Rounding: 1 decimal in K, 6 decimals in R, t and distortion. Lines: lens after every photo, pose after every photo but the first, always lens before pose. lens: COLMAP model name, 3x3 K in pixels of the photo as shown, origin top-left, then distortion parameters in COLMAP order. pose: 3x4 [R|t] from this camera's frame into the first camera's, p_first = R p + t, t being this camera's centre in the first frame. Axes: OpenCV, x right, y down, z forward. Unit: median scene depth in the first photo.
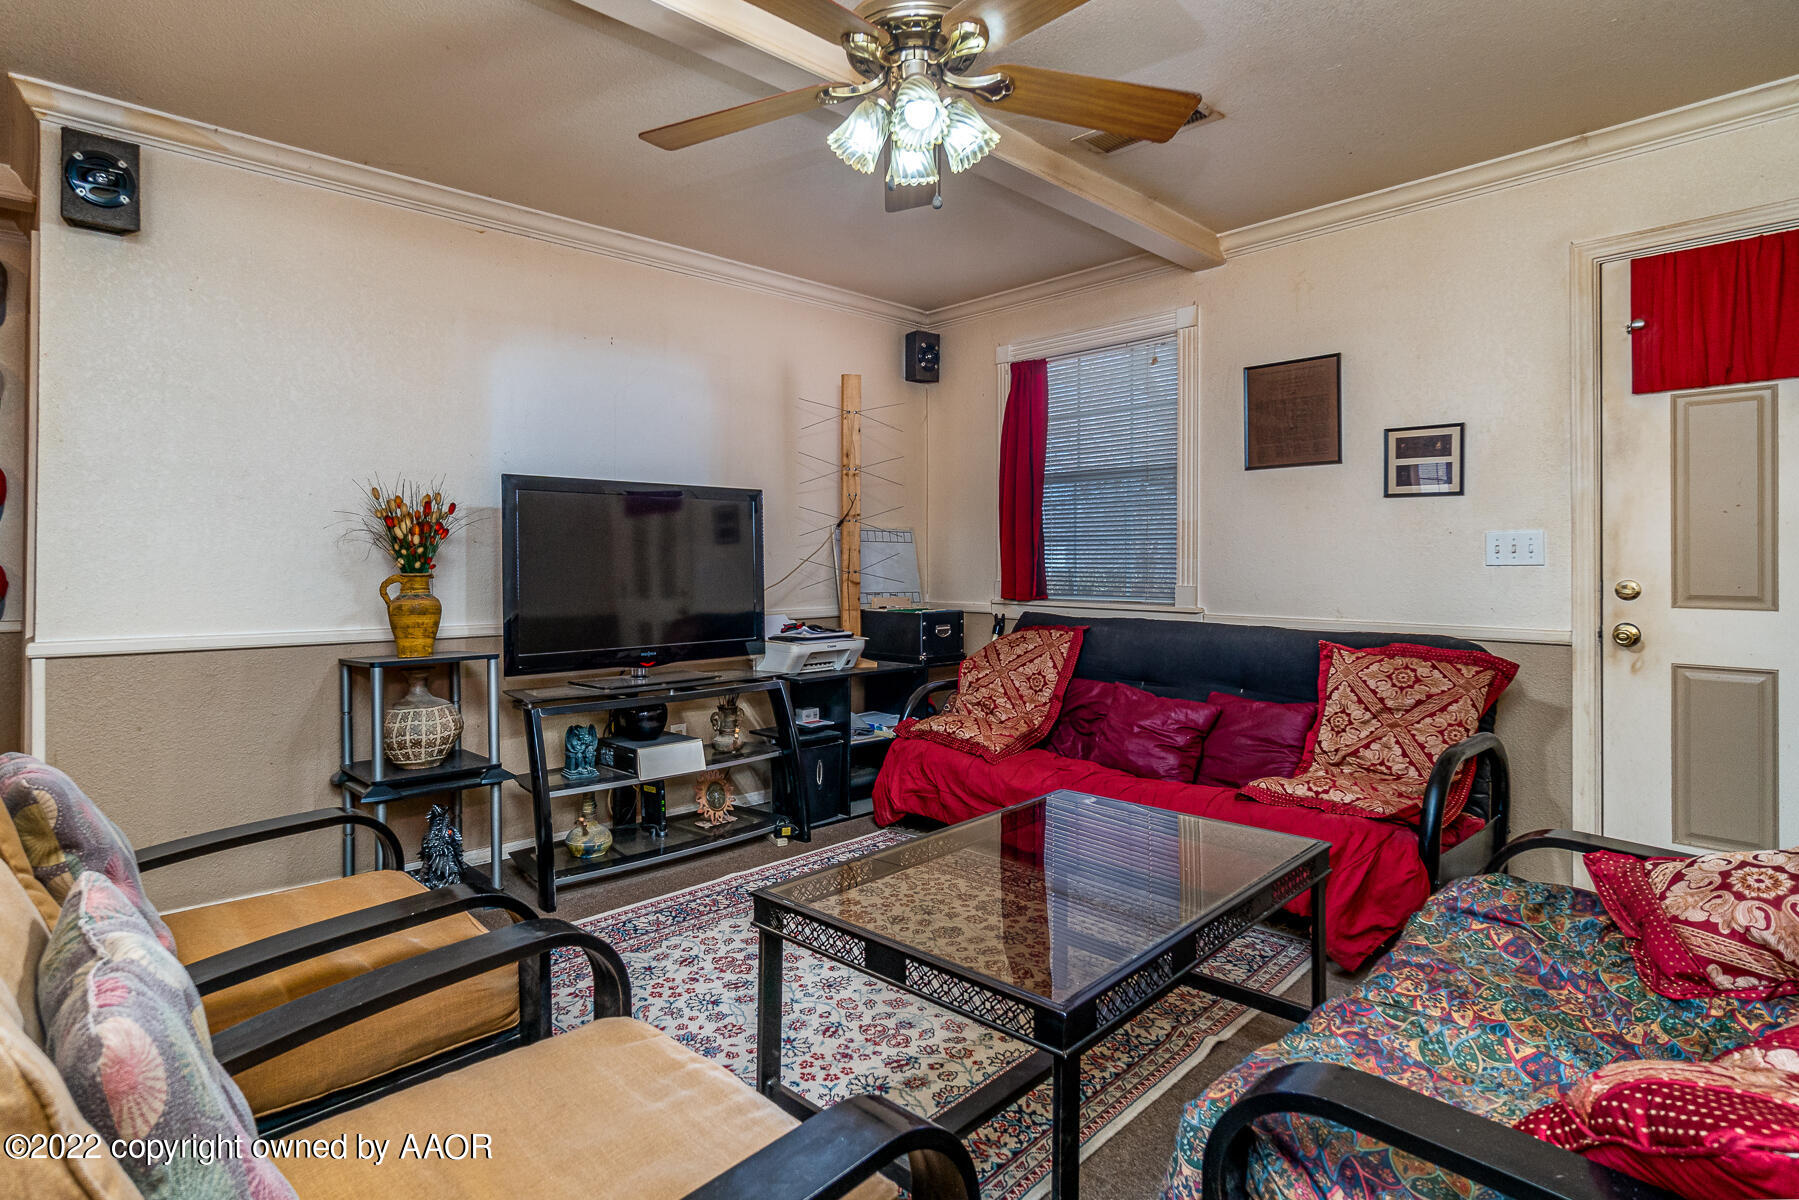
lens RADIAL K [[929.4, 0, 818.2], [0, 929.4, 559.7], [0, 0, 1]] dist [-0.002919, -0.000438]
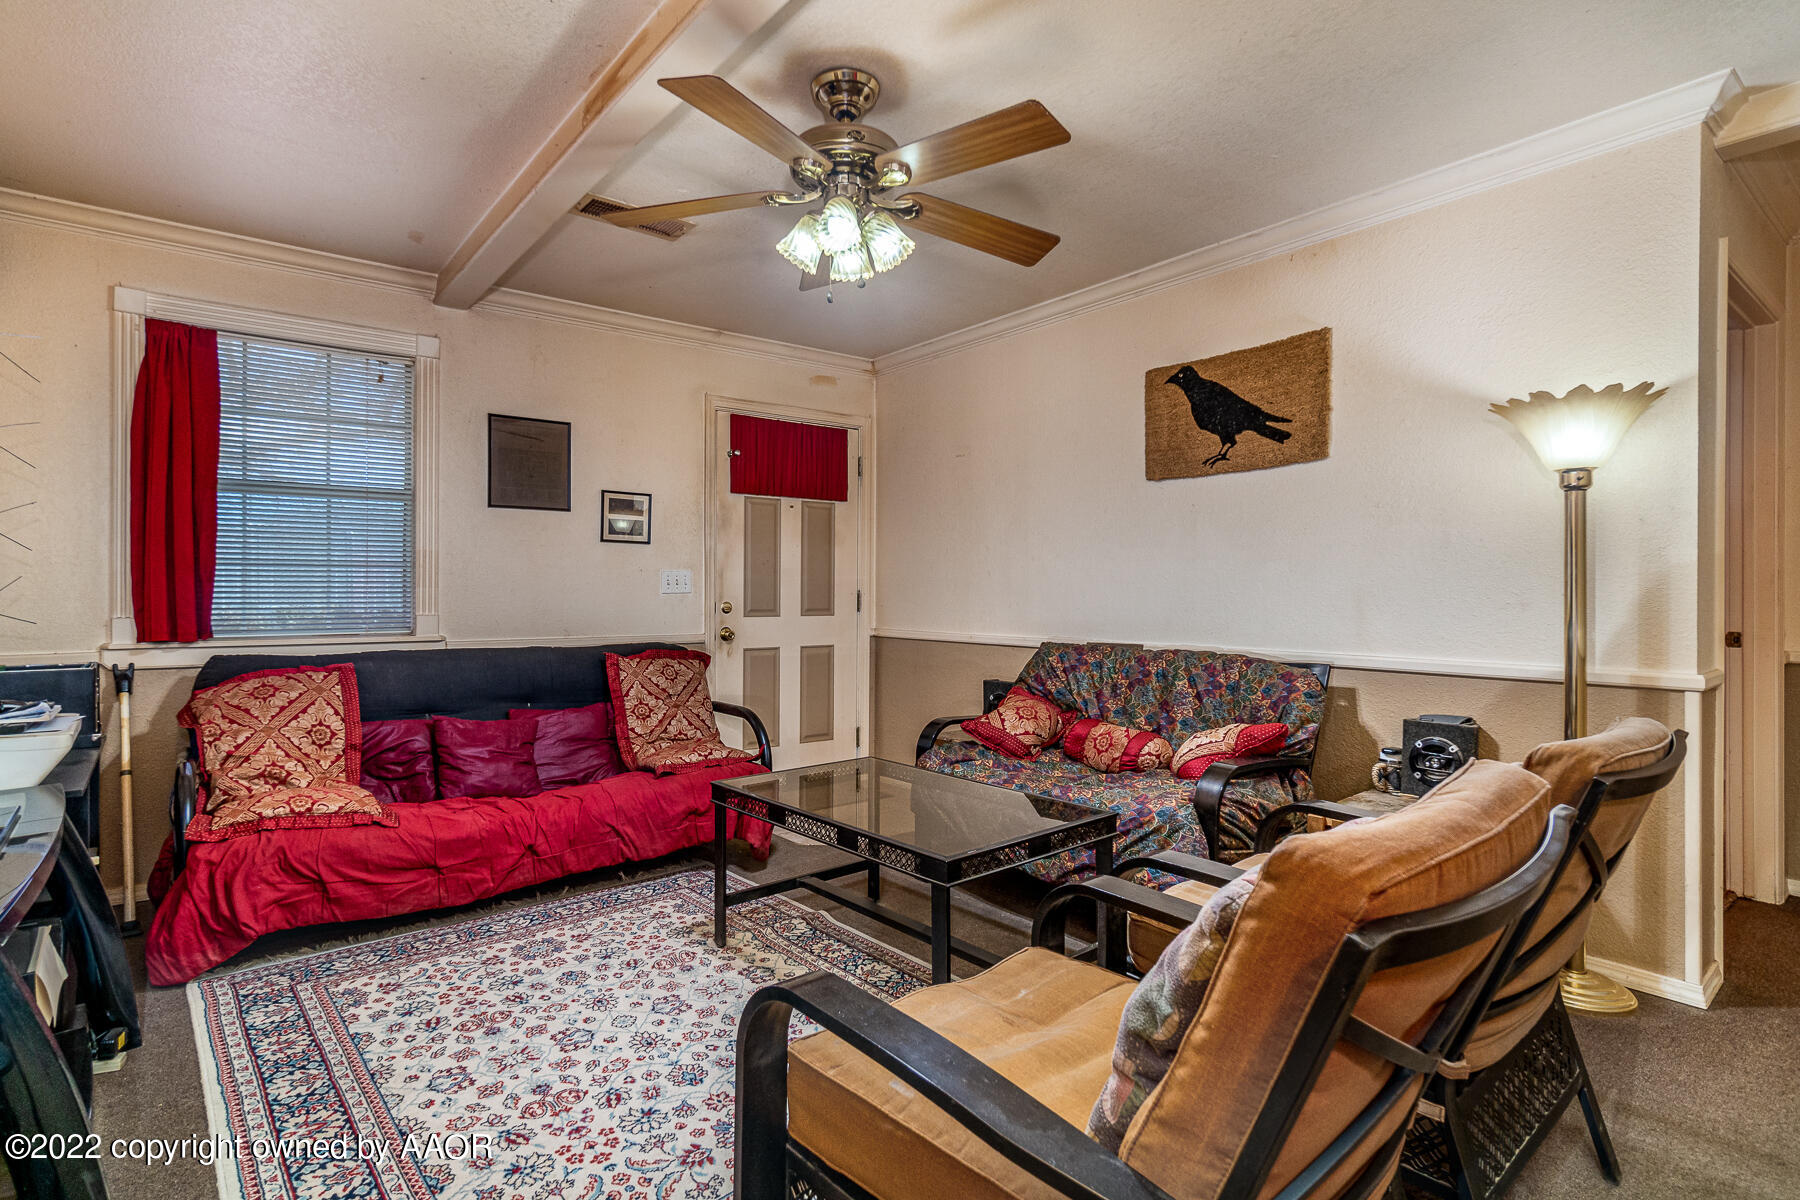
lens RADIAL K [[898.2, 0, 900.0], [0, 898.2, 600.0], [0, 0, 1]] dist [-0.001160, -0.000903]
pose [[0.051928, -0.011192, 0.998588, -0.683599], [-0.002404, 0.999933, 0.011332, -0.000047], [-0.998648, -0.002989, 0.051898, 0.548398]]
